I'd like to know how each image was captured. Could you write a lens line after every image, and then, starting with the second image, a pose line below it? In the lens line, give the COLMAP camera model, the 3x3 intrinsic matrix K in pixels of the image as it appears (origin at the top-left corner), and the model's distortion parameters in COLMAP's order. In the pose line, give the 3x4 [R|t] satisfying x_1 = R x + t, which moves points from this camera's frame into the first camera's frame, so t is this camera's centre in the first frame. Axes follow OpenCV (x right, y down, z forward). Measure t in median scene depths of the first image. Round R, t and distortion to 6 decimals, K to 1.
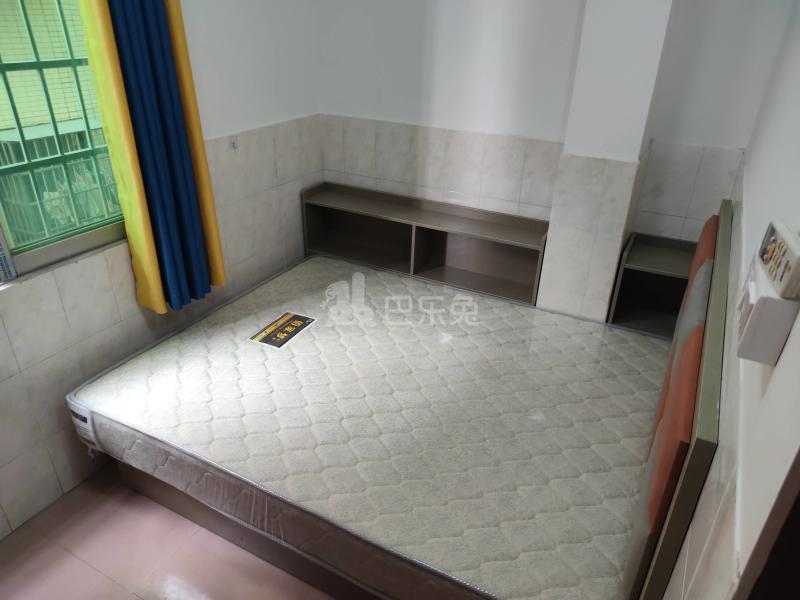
lens RADIAL K [[568.5, 0, 396.6], [0, 568.5, 304.5], [0, 0, 1]] dist [0.088405, -0.103806]
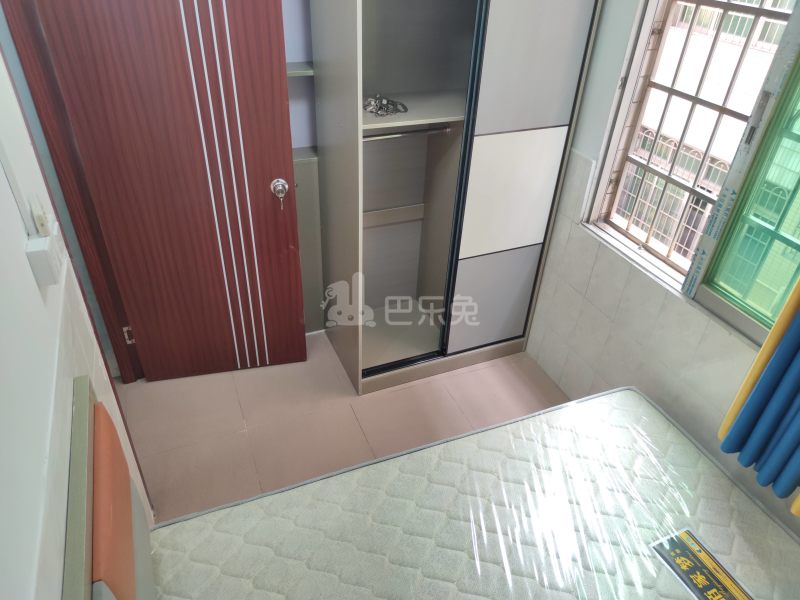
lens RADIAL K [[568.5, 0, 396.6], [0, 568.5, 304.5], [0, 0, 1]] dist [0.088405, -0.103806]
pose [[-0.626363, 0.409500, -0.663309, 0.424997], [-0.420211, 0.539324, 0.729762, -0.570318], [0.656576, 0.735826, -0.165736, 0.745967]]
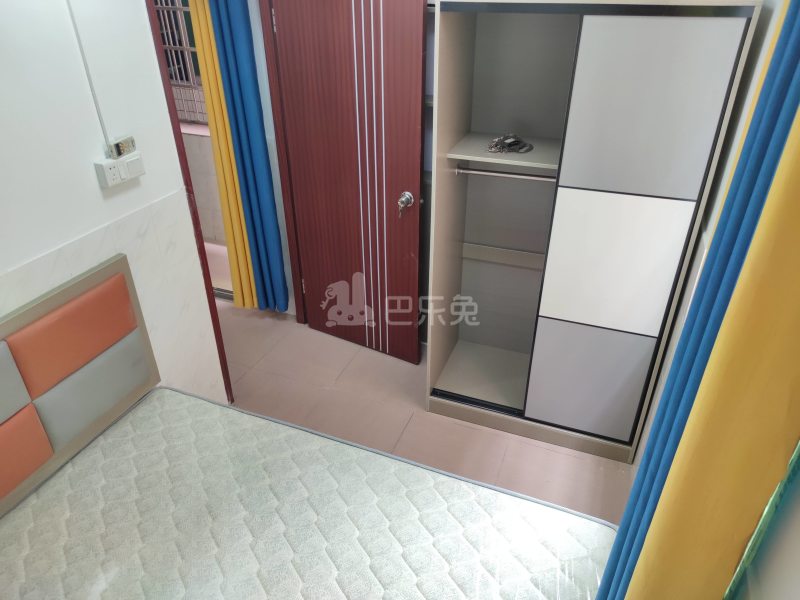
lens RADIAL K [[568.5, 0, 396.6], [0, 568.5, 304.5], [0, 0, 1]] dist [0.088405, -0.103806]
pose [[-0.994541, 0.042286, -0.095397, -0.152512], [-0.060734, 0.508841, 0.858716, -0.768474], [0.084854, 0.859821, -0.503495, 1.110241]]
